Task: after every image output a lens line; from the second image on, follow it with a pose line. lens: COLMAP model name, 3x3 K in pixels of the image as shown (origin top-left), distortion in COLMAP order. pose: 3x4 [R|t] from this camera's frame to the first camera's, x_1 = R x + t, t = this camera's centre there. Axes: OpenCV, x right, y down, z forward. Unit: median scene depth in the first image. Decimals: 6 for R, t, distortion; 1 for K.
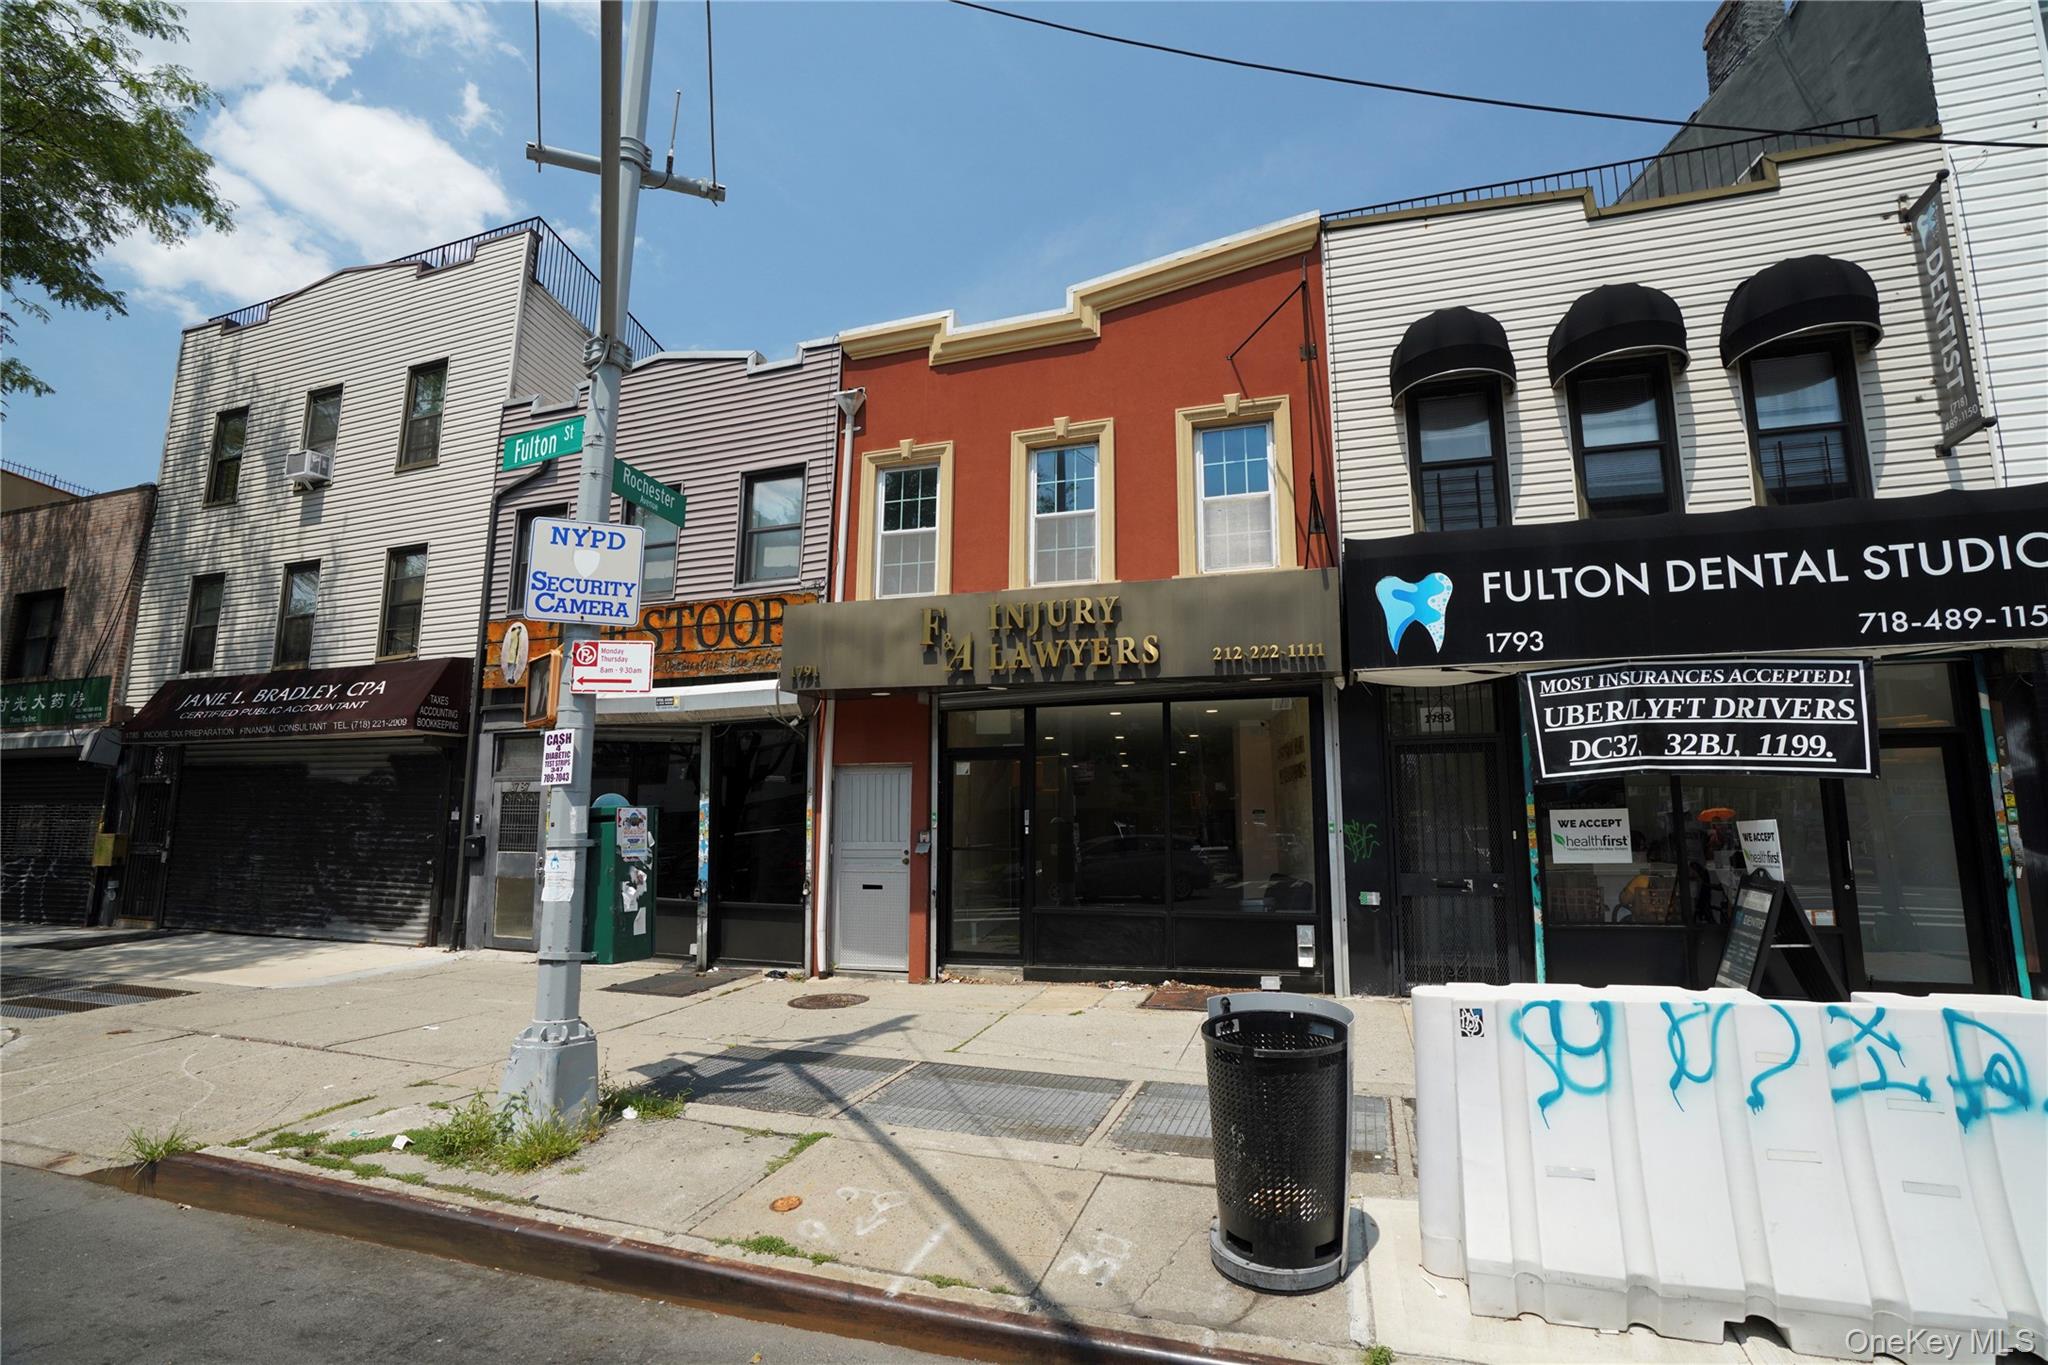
lens RADIAL K [[943.8, 0, 1032.7], [0, 943.8, 685.6], [0, 0, 1]] dist [-0.059719, 0.027483]
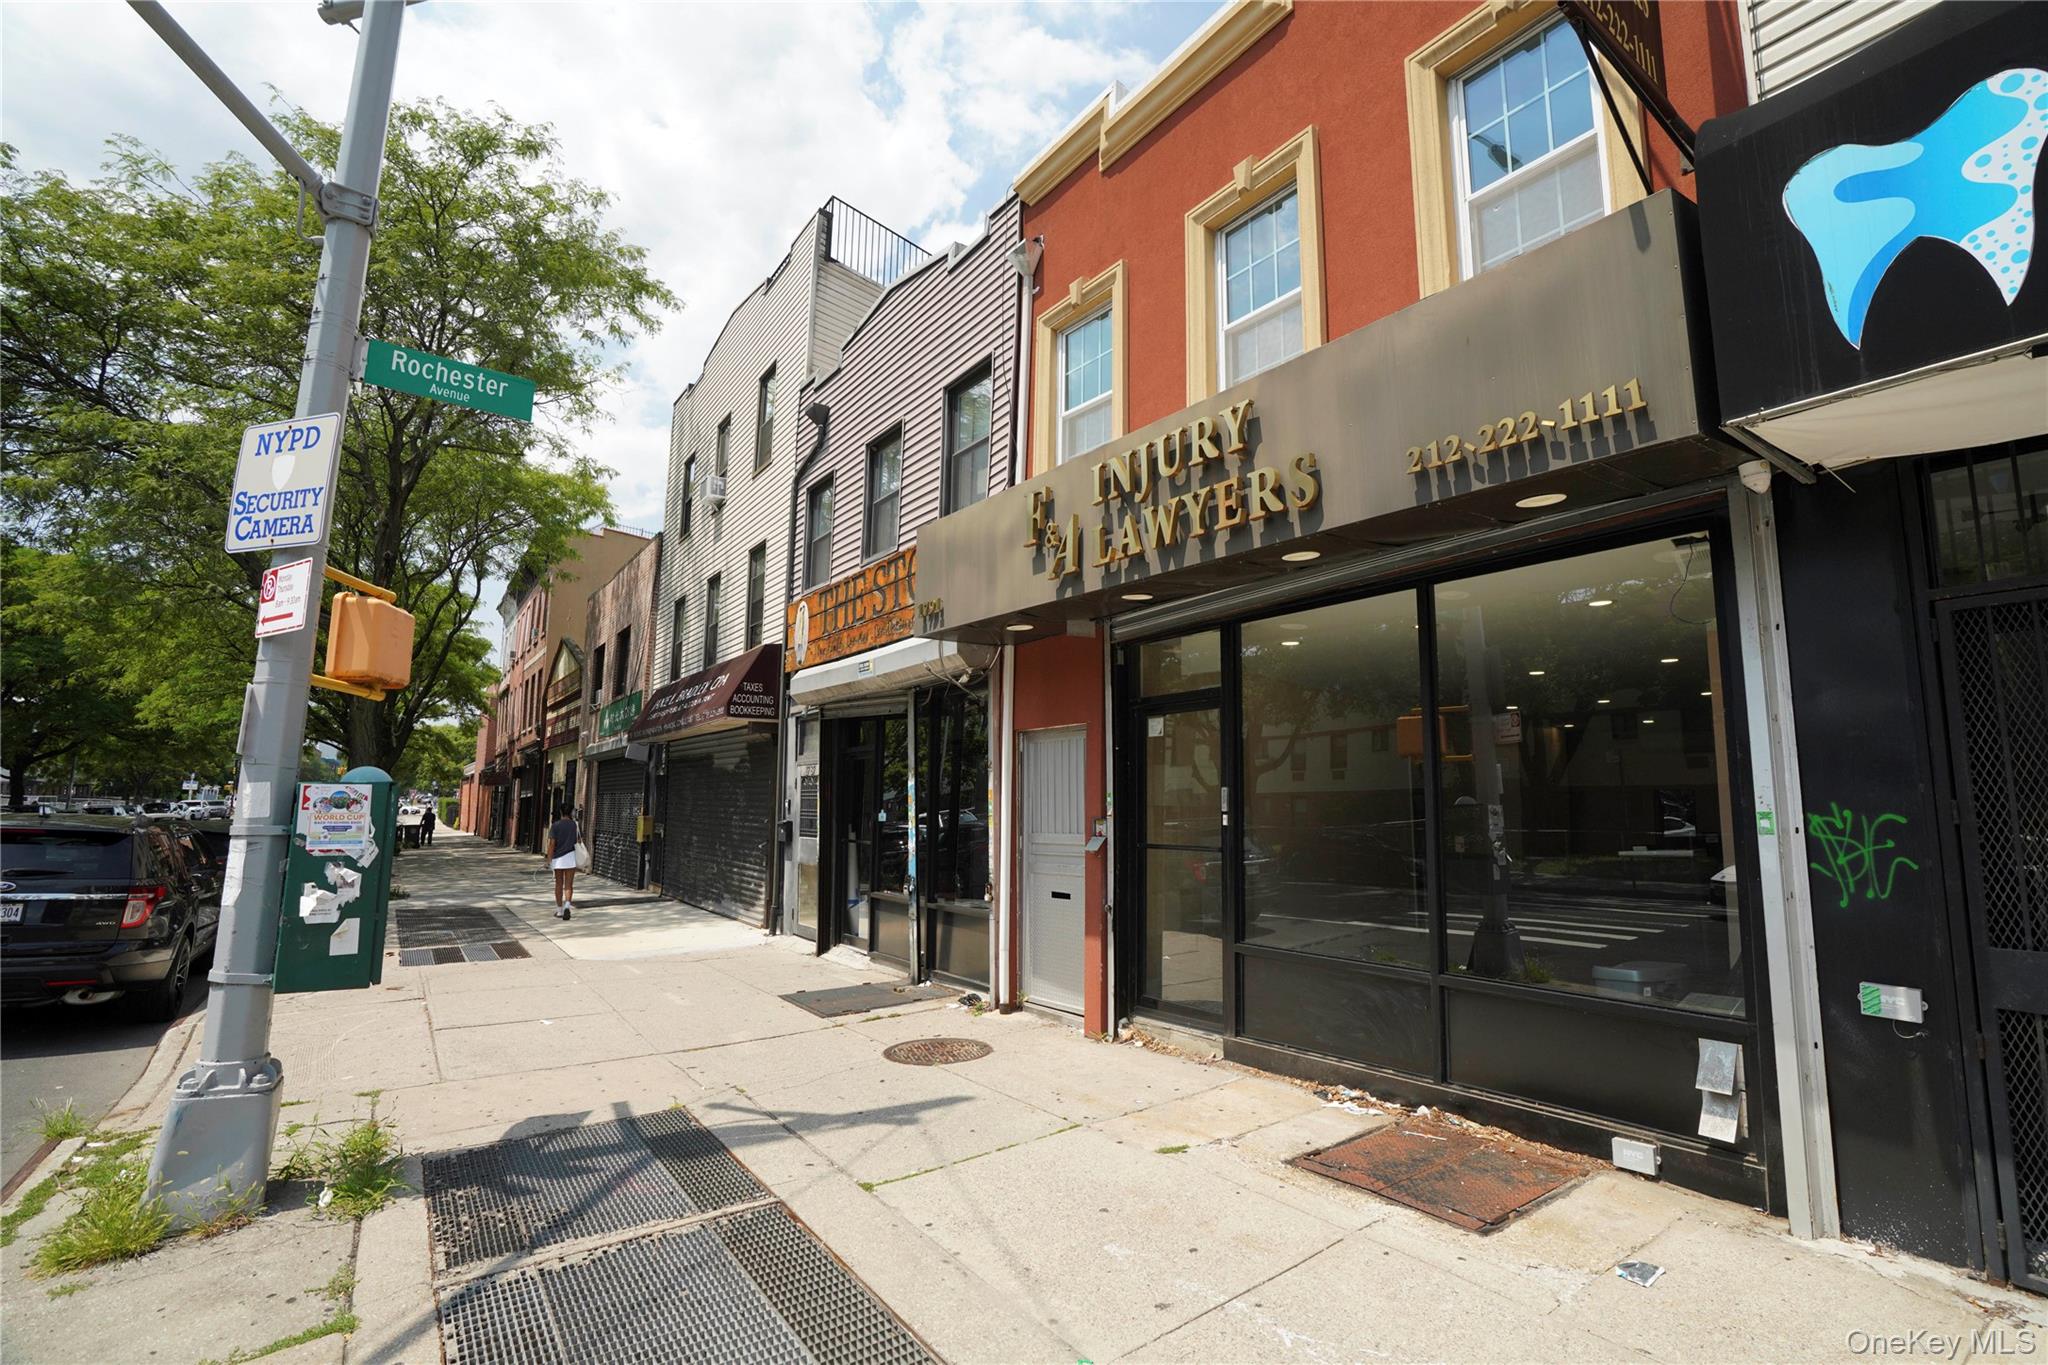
lens RADIAL K [[942.9, 0, 1038.5], [0, 942.9, 683.3], [0, 0, 1]] dist [-0.064914, 0.023453]
pose [[0.808682, -0.072648, -0.583743, 0.270458], [0.081290, 0.996625, -0.011418, 0.061207], [0.582603, -0.038219, 0.811858, 0.432869]]
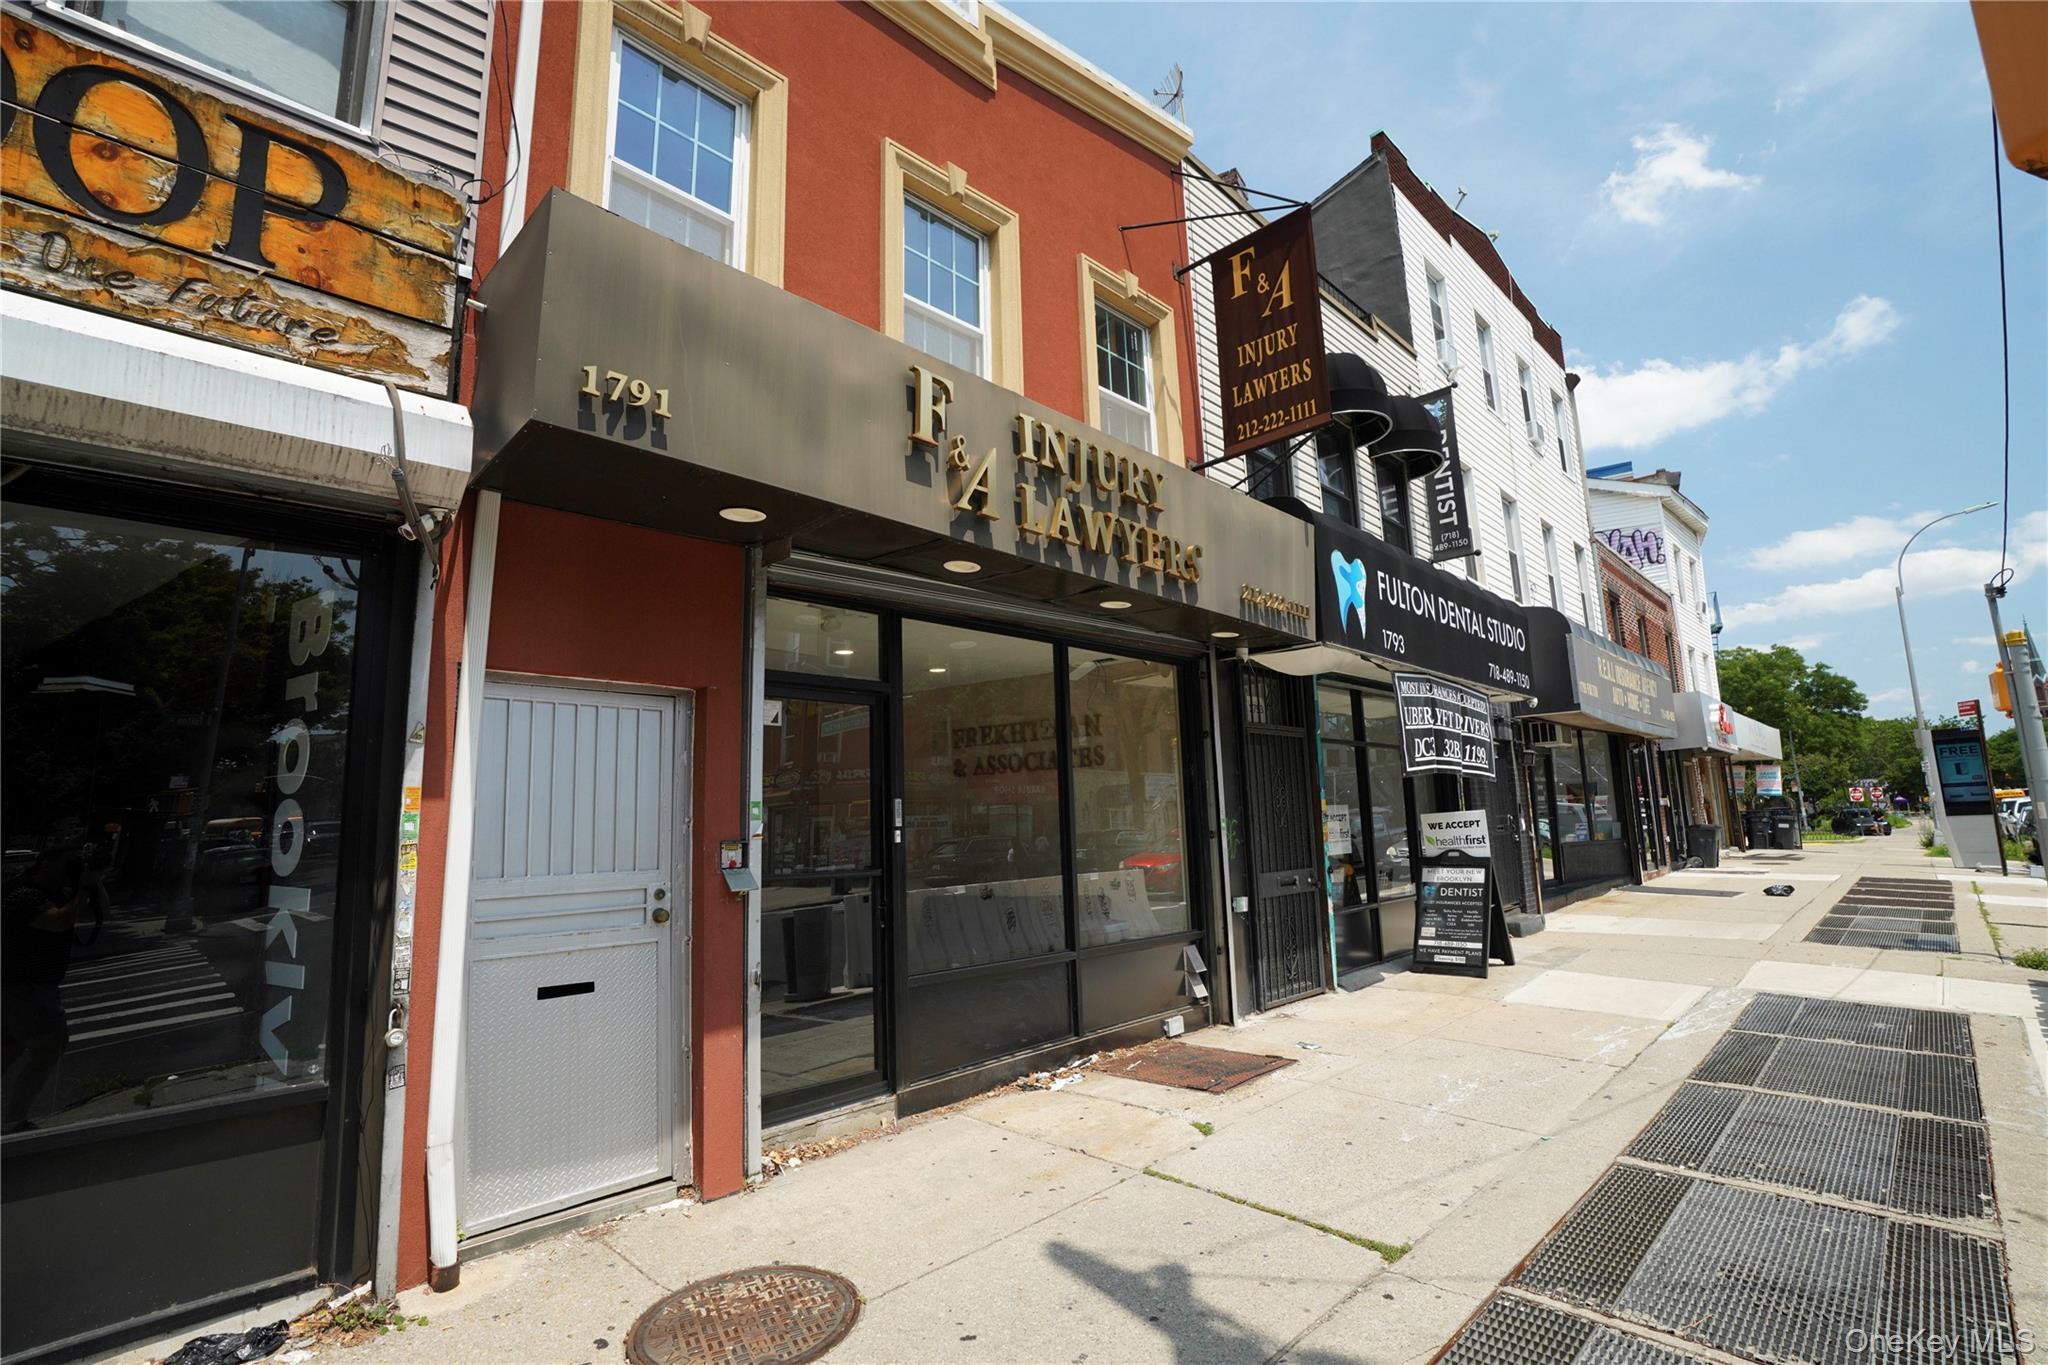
lens RADIAL K [[942.9, 0, 1038.5], [0, 942.9, 683.3], [0, 0, 1]] dist [-0.064914, 0.023453]
pose [[0.438013, 0.129431, 0.889602, -0.473851], [-0.097798, 0.990568, -0.095968, 0.112721], [-0.893633, -0.044966, 0.446540, 0.705070]]
